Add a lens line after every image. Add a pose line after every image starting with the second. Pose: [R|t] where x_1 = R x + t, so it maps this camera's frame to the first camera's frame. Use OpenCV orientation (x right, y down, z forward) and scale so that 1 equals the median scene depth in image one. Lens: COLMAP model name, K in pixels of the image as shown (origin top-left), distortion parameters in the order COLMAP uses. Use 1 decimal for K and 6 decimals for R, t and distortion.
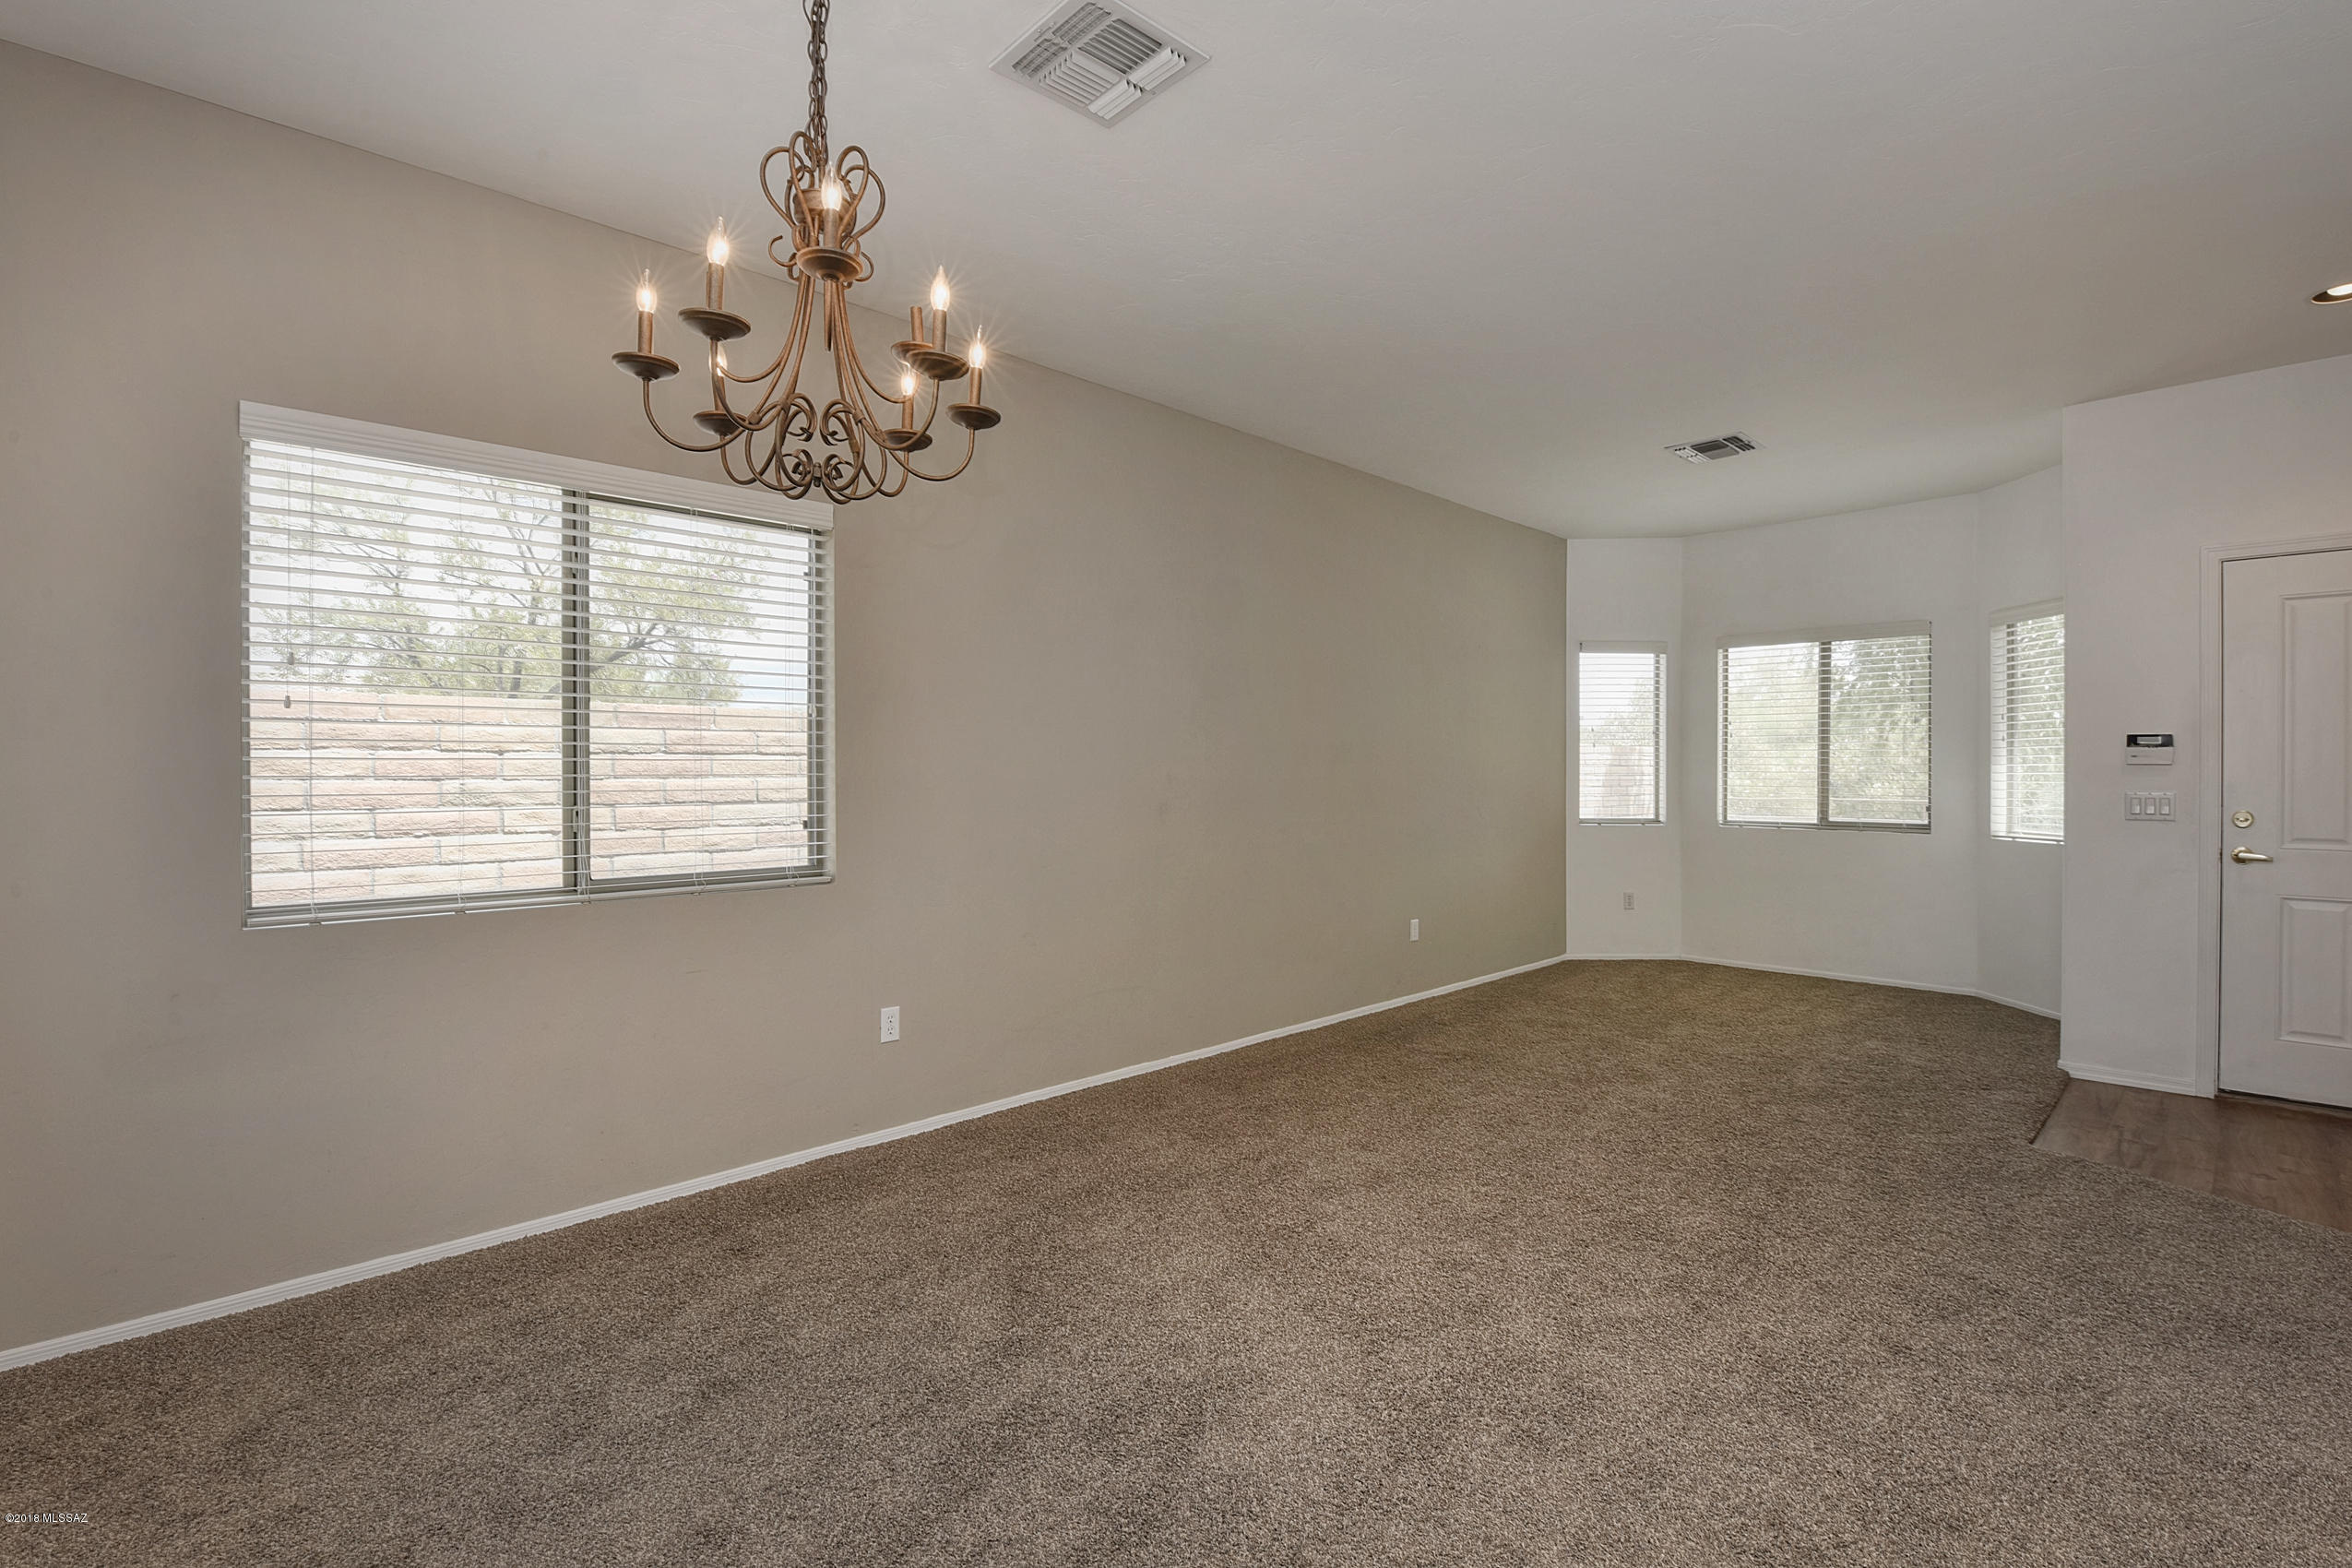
lens RADIAL K [[1040.1, 0, 1176.0], [0, 1040.1, 784.0], [0, 0, 1]] dist [0.001603, -0.011194]
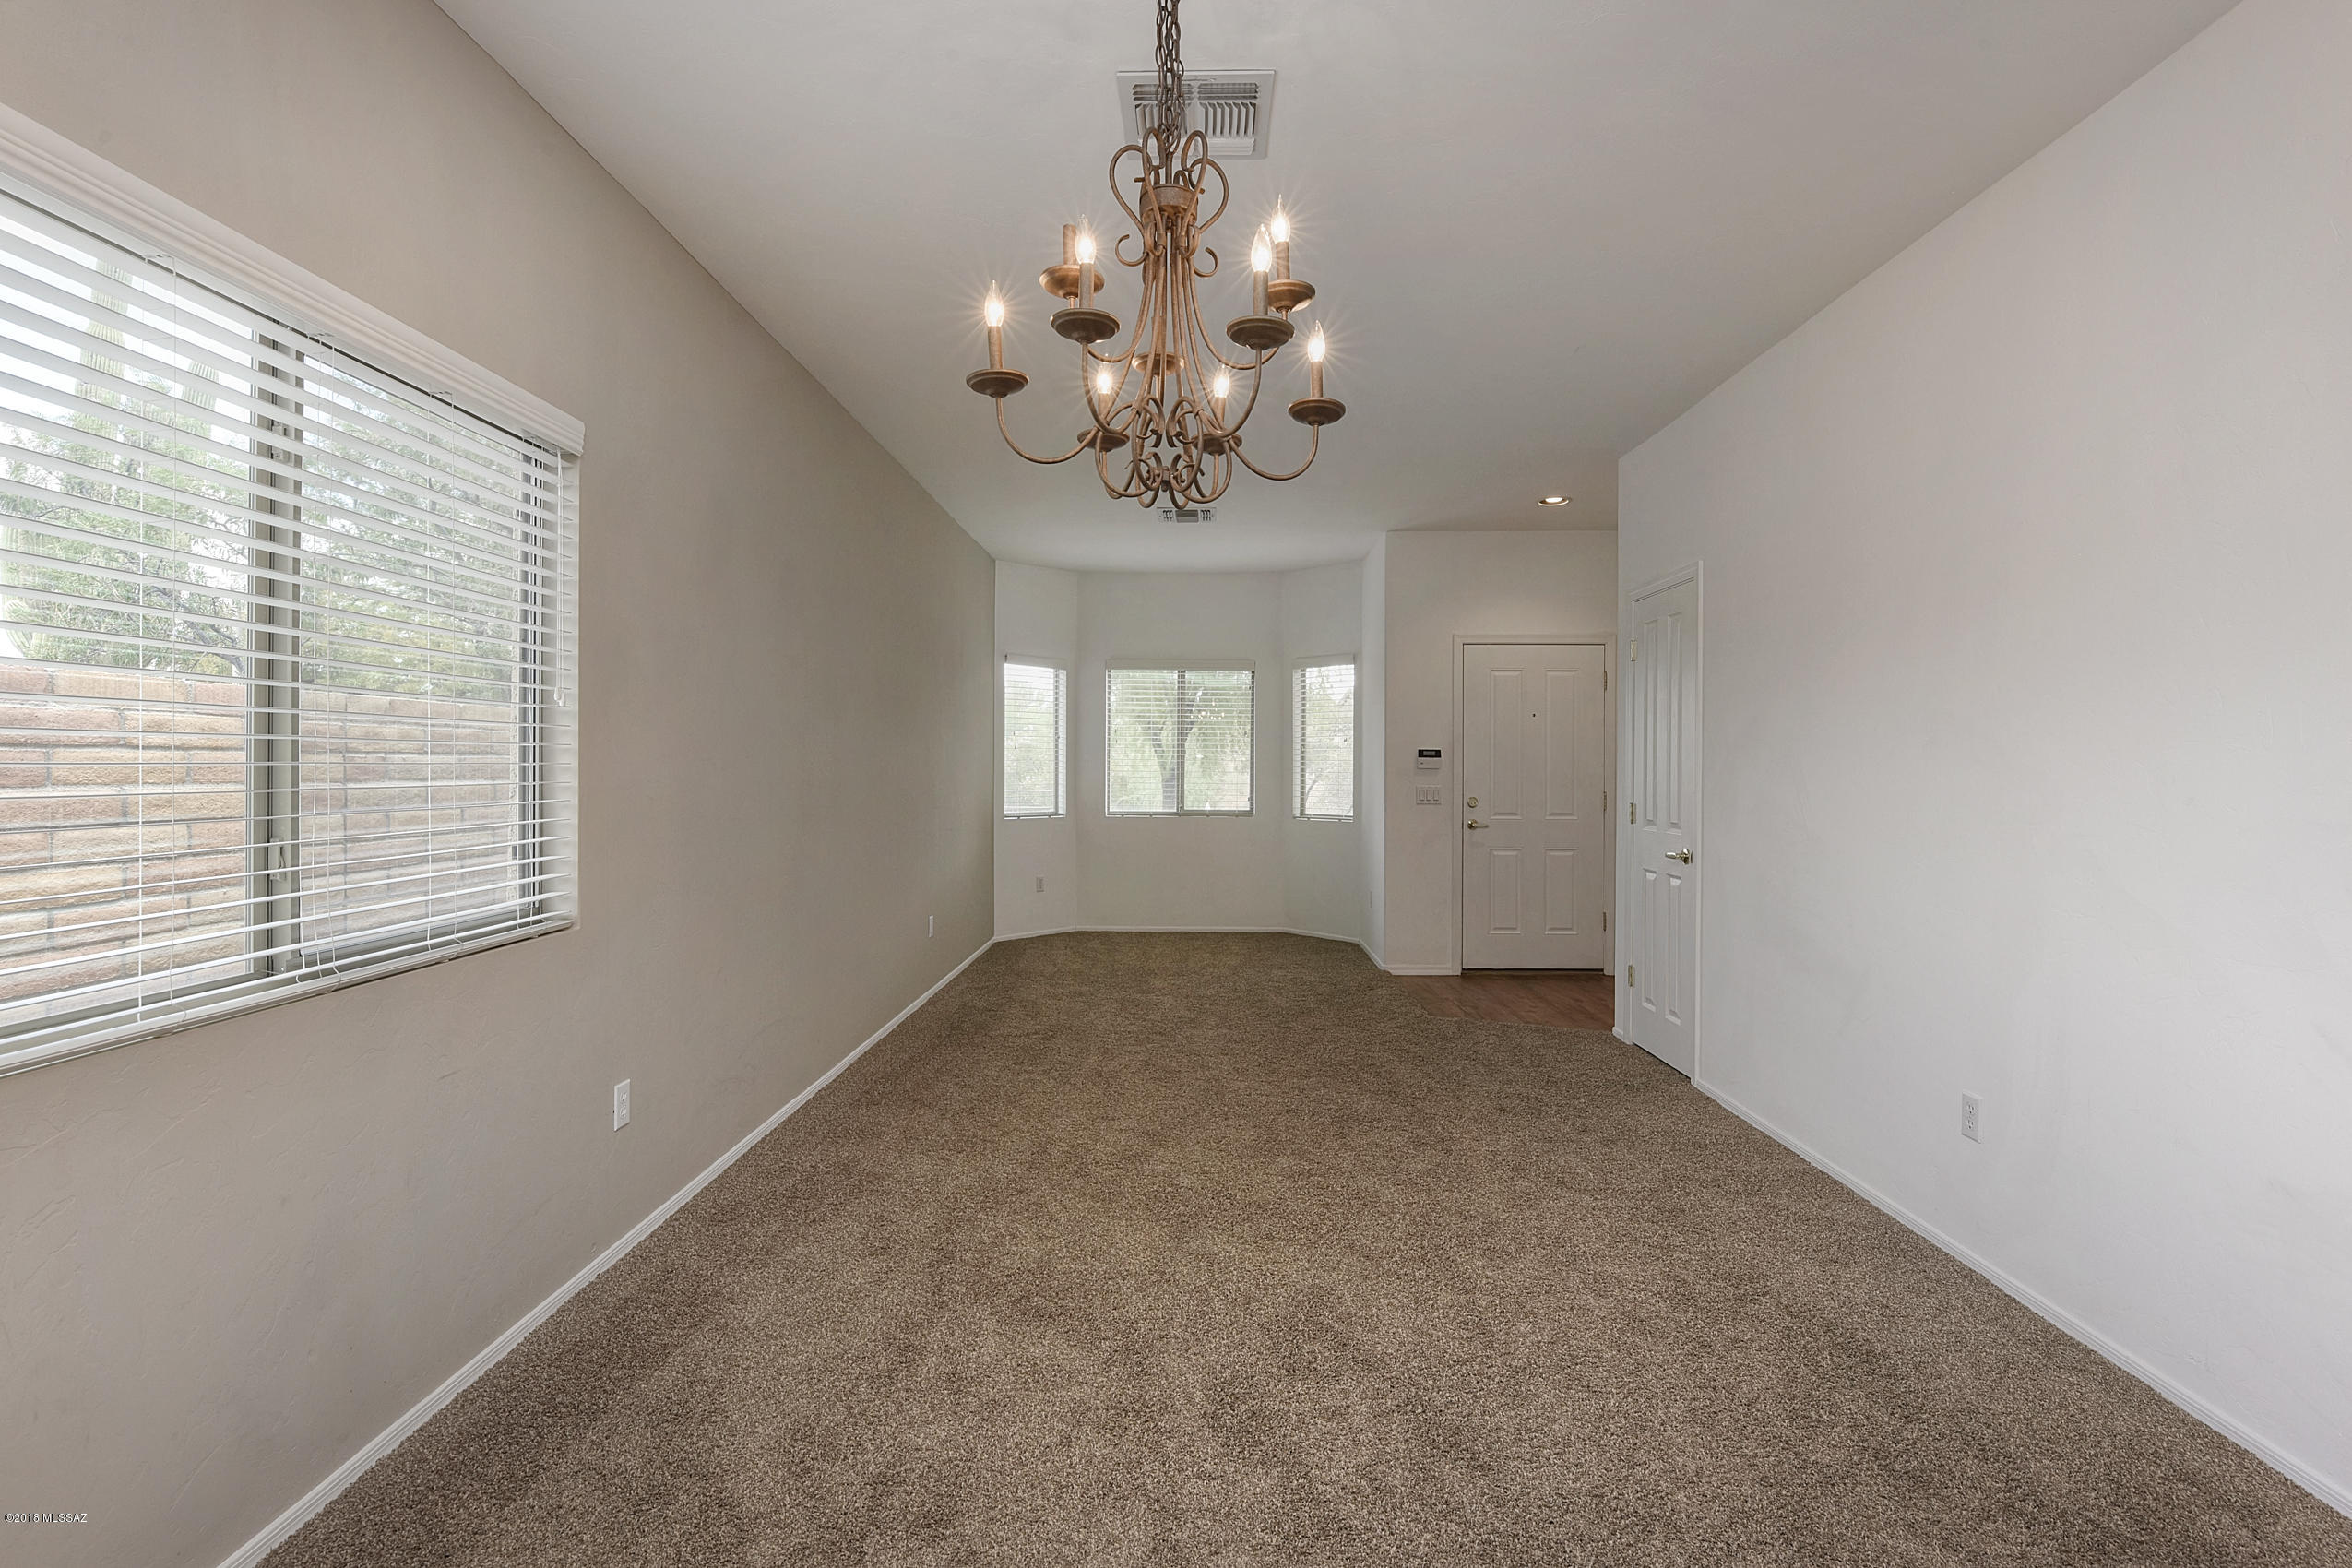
lens RADIAL K [[1056.3, 0, 1156.2], [0, 1056.3, 763.2], [0, 0, 1]] dist [0.001416, -0.011037]
pose [[0.712188, 0.004531, 0.701974, -0.507286], [0.004785, 0.999925, -0.011309, -0.010866], [-0.701972, 0.011413, 0.712113, 0.148481]]
